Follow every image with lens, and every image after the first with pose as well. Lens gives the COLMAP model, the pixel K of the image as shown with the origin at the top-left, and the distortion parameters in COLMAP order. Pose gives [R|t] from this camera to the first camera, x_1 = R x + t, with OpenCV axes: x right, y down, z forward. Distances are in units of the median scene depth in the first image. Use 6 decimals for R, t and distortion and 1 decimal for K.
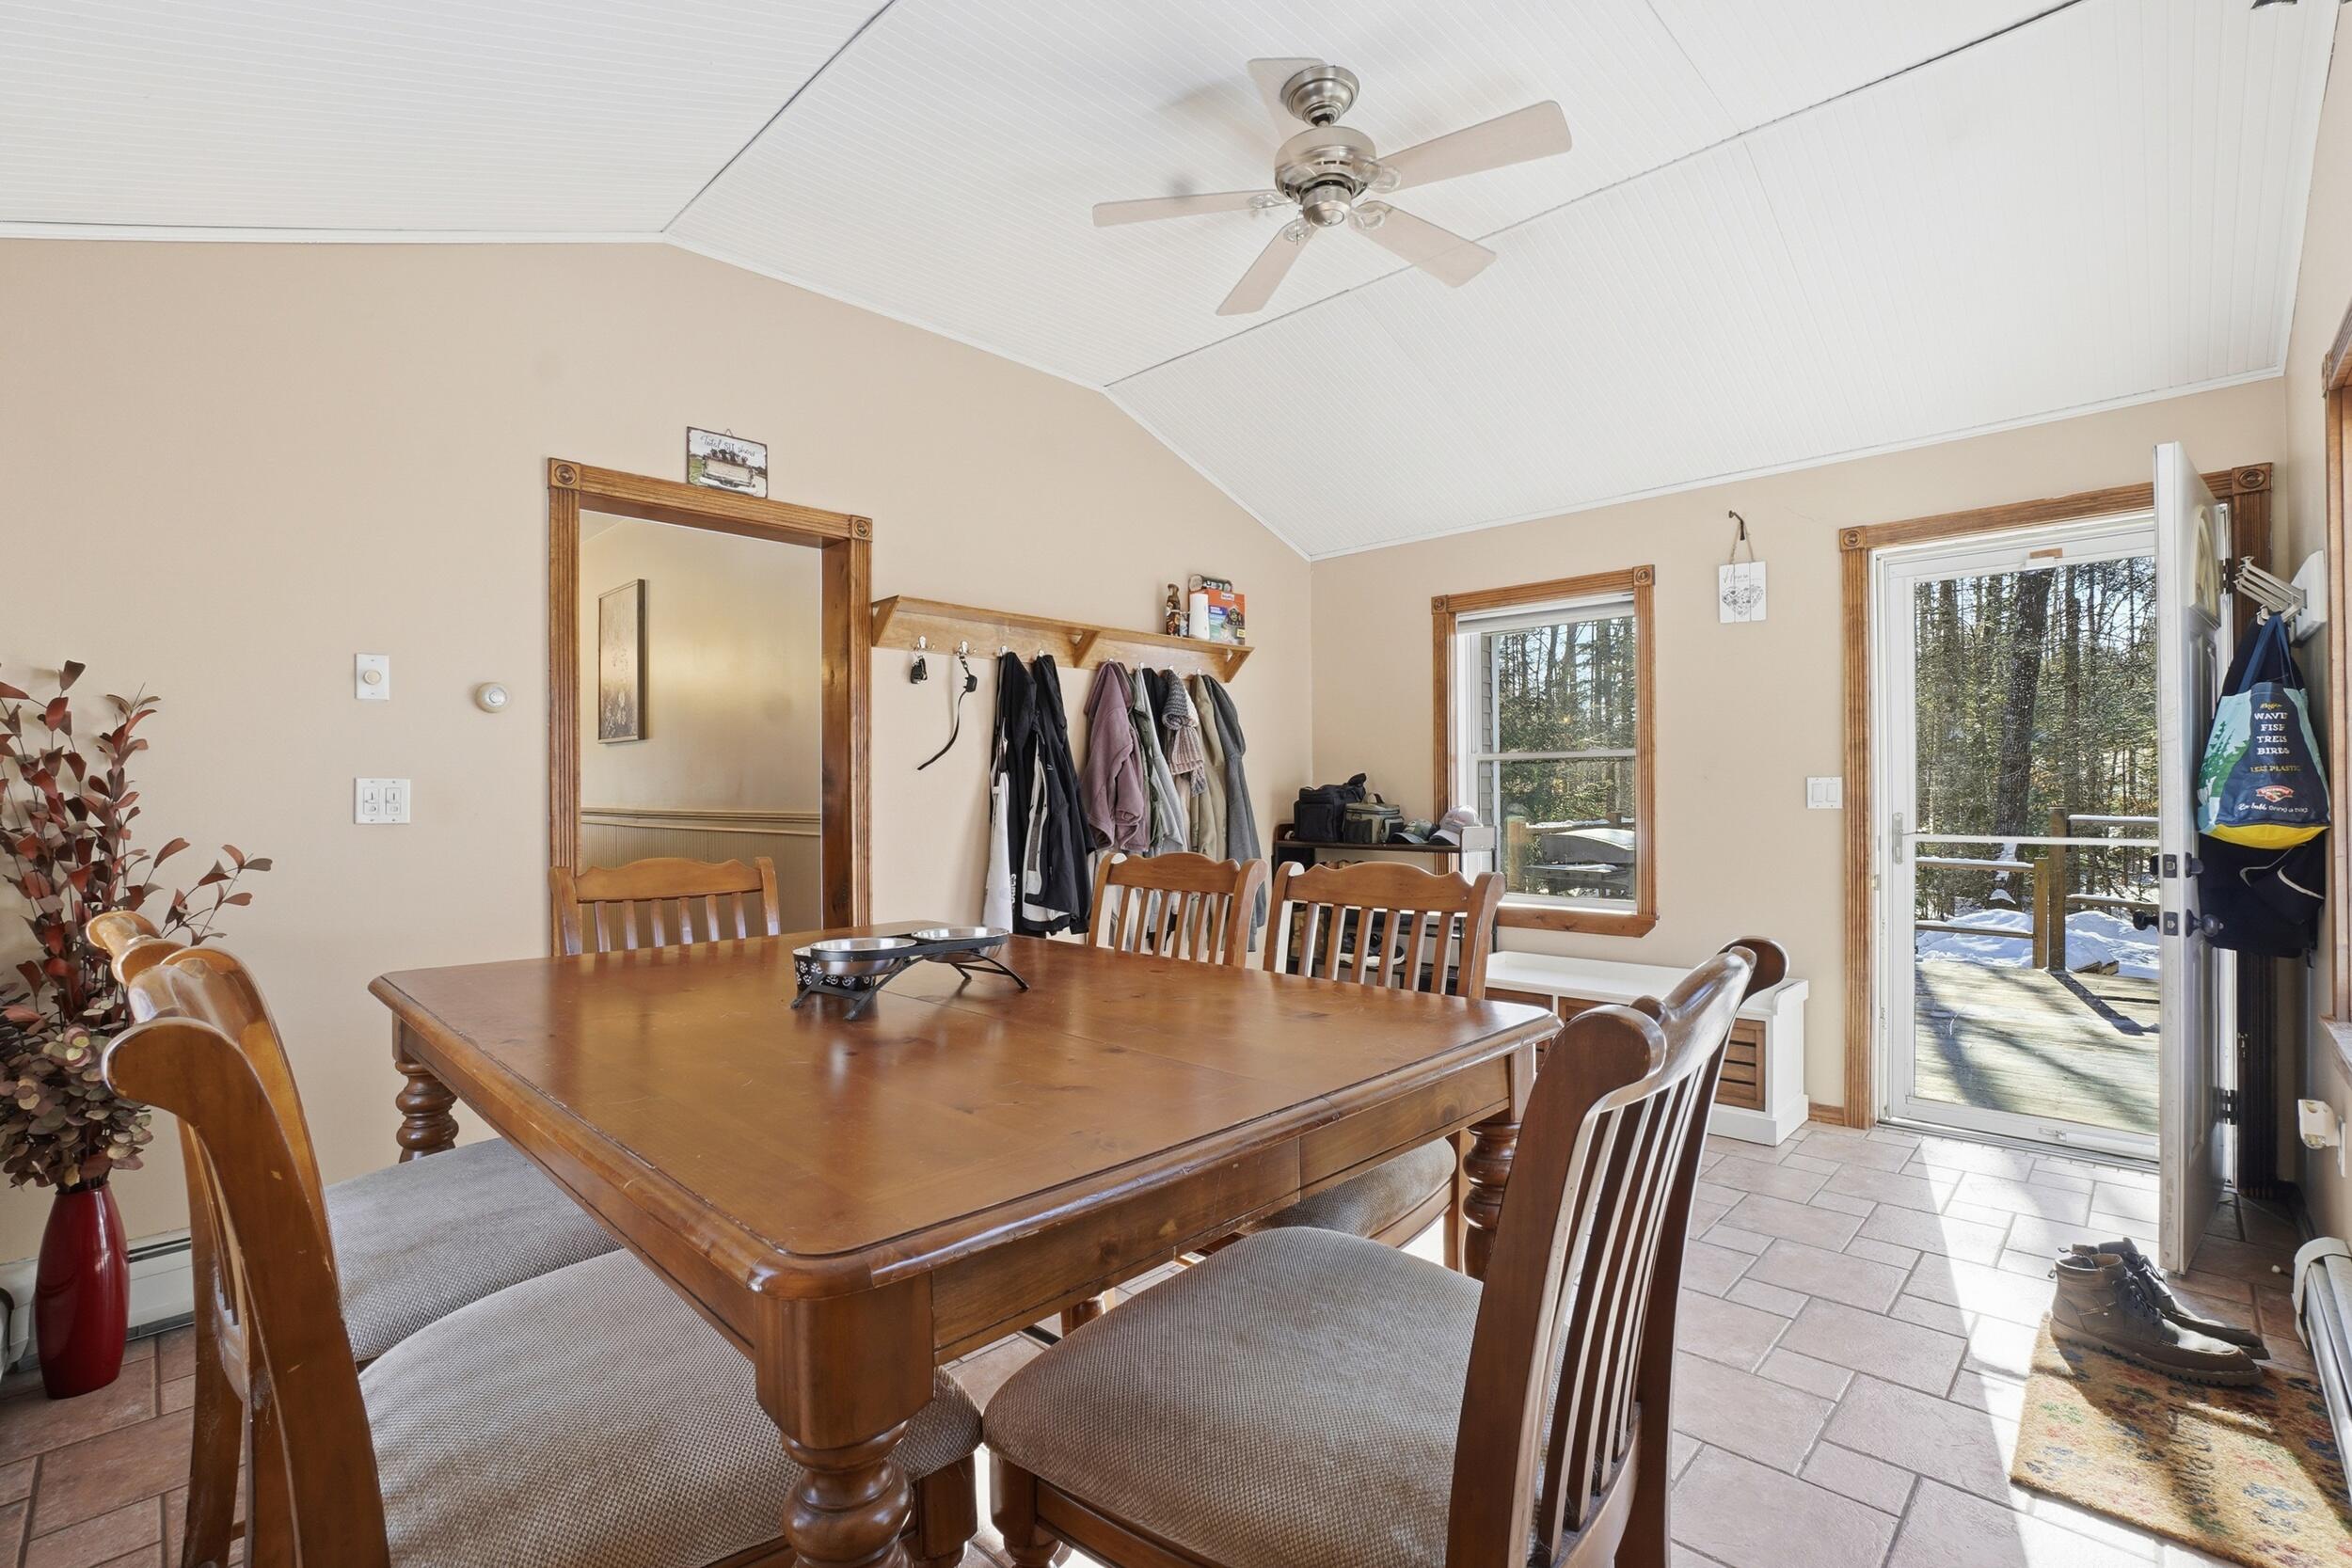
lens RADIAL K [[1046.5, 0, 1176.0], [0, 1046.5, 784.0], [0, 0, 1]] dist [-0.059342, 0.019682]
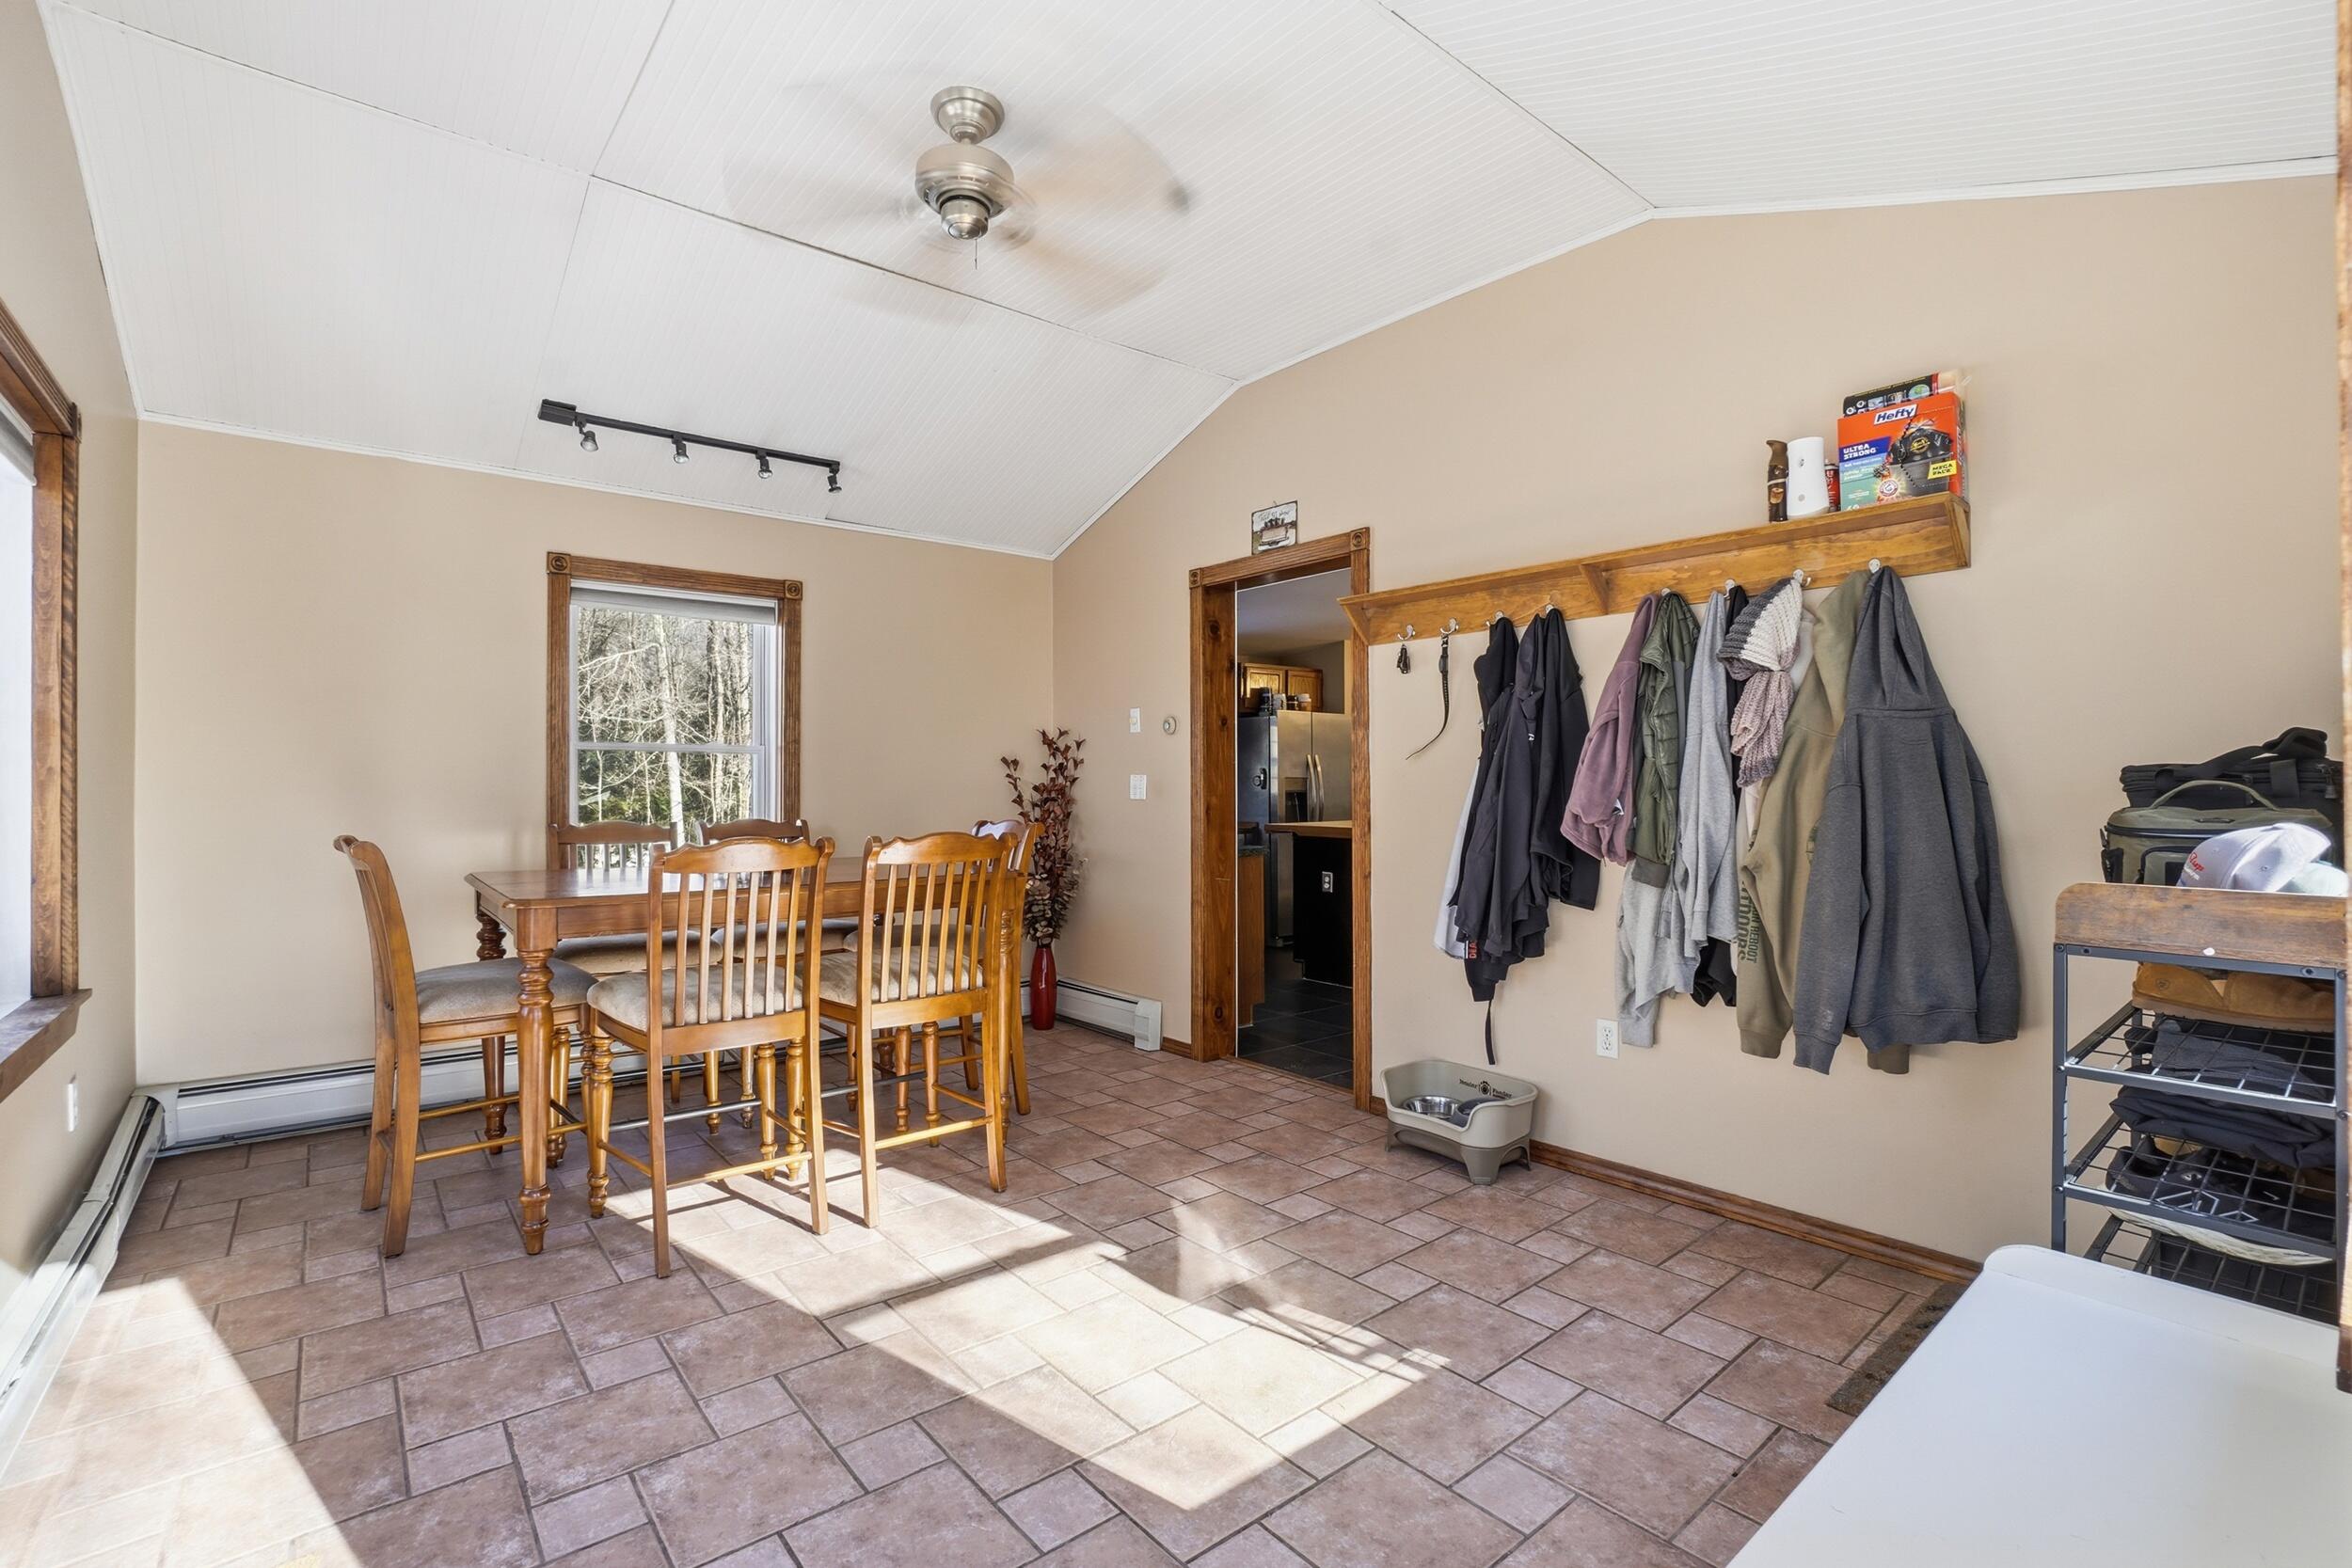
lens RADIAL K [[1046.5, 0, 1176.0], [0, 1046.5, 784.0], [0, 0, 1]] dist [-0.059342, 0.019682]
pose [[-0.091315, -0.001266, -0.995821, 0.778266], [0.007884, 0.999967, -0.001994, 0.011258], [0.995791, -0.008033, -0.091302, 0.875162]]
